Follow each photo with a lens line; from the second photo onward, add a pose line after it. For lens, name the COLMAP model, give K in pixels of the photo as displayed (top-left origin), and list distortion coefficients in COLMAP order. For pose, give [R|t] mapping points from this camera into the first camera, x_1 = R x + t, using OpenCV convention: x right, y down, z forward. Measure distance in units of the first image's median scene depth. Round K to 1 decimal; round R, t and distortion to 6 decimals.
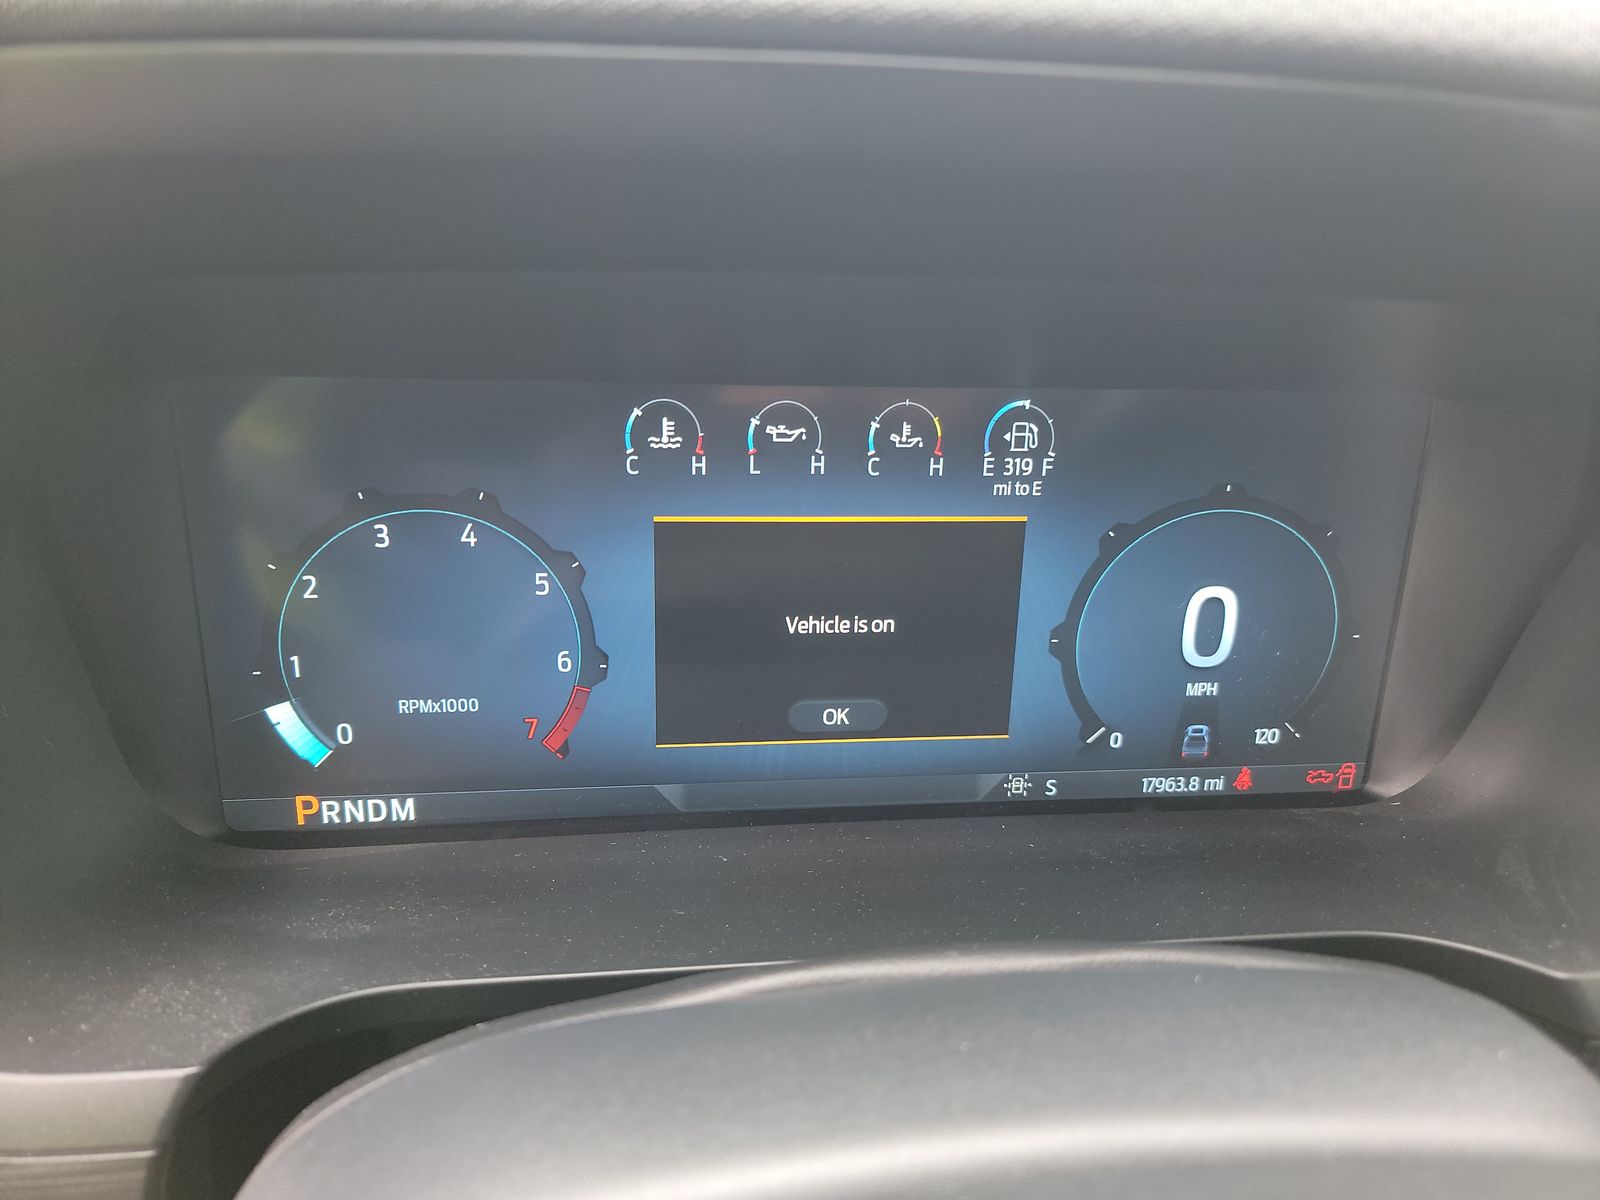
lens RADIAL K [[1096.9, 0, 829.3], [0, 1096.9, 609.3], [0, 0, 1]] dist [0.070457, -0.061583]
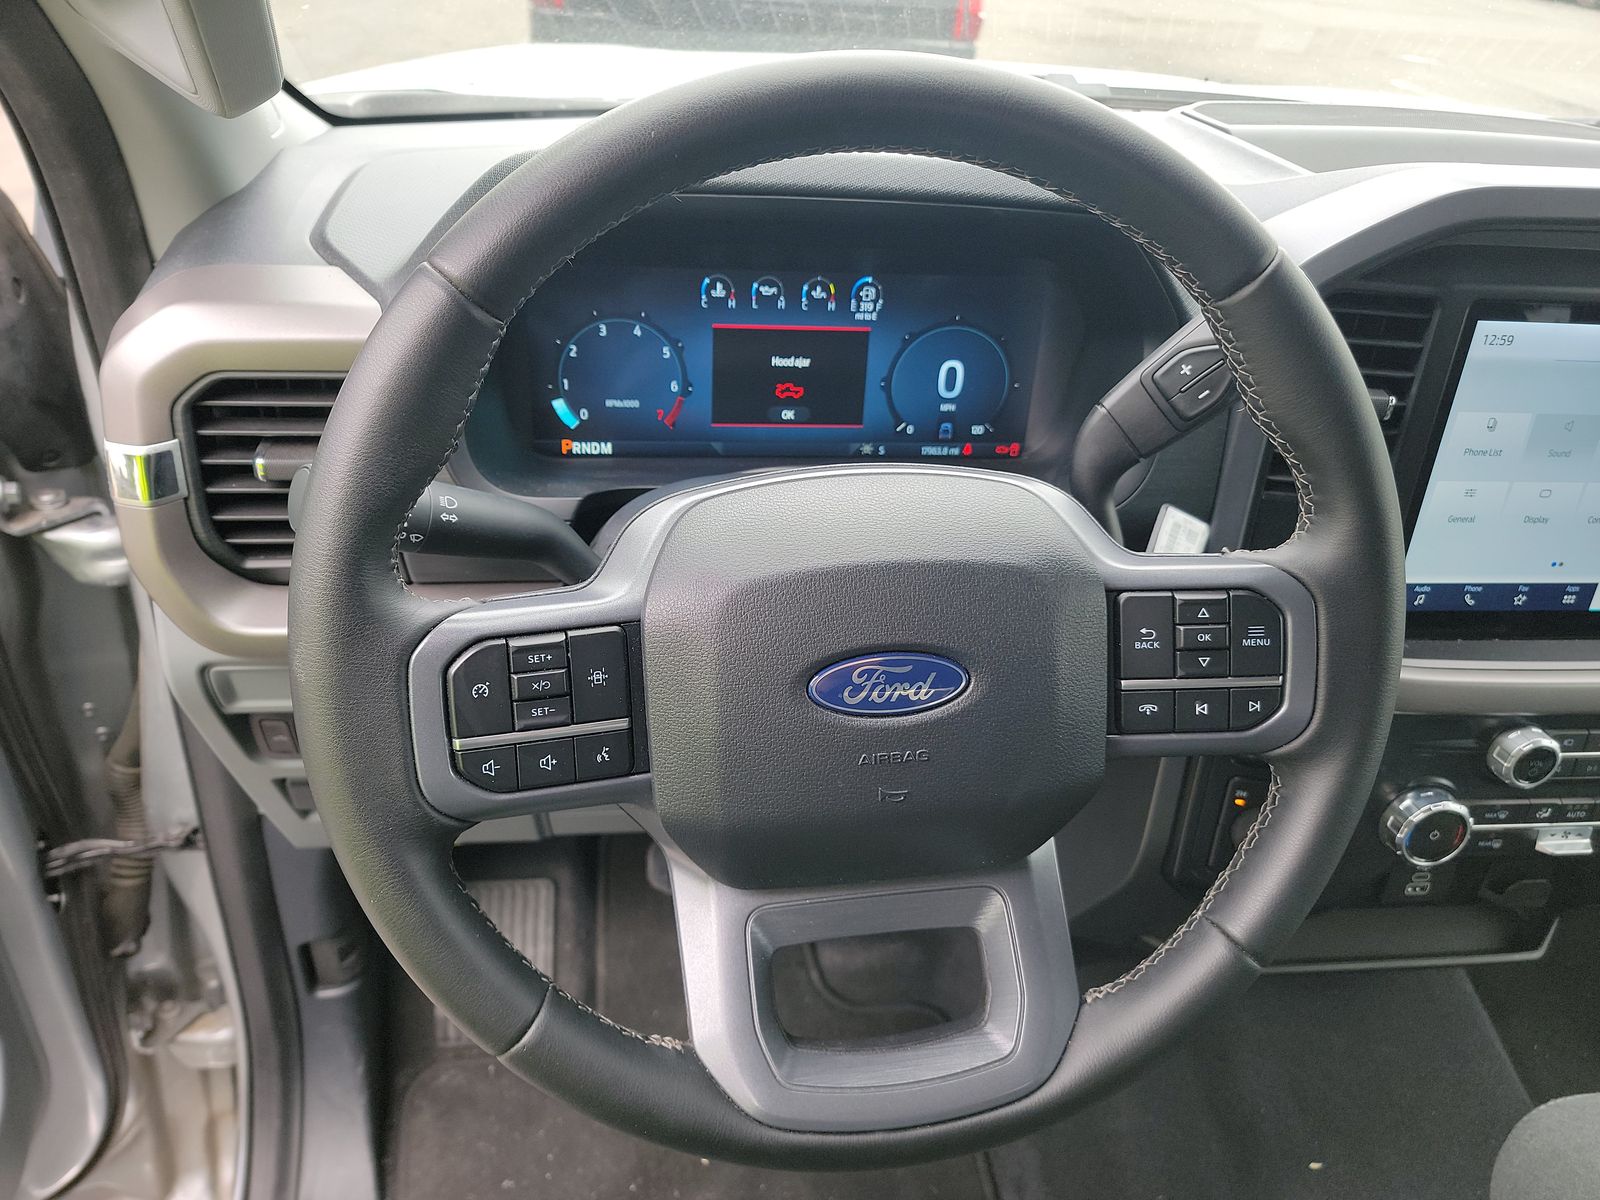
lens RADIAL K [[1096.9, 0, 829.3], [0, 1096.9, 609.3], [0, 0, 1]] dist [0.070457, -0.061583]
pose [[0.999436, 0.018716, 0.027879, 0.038338], [-0.023716, 0.981208, 0.191491, 0.056987], [-0.023771, -0.192044, 0.981098, -1.452477]]
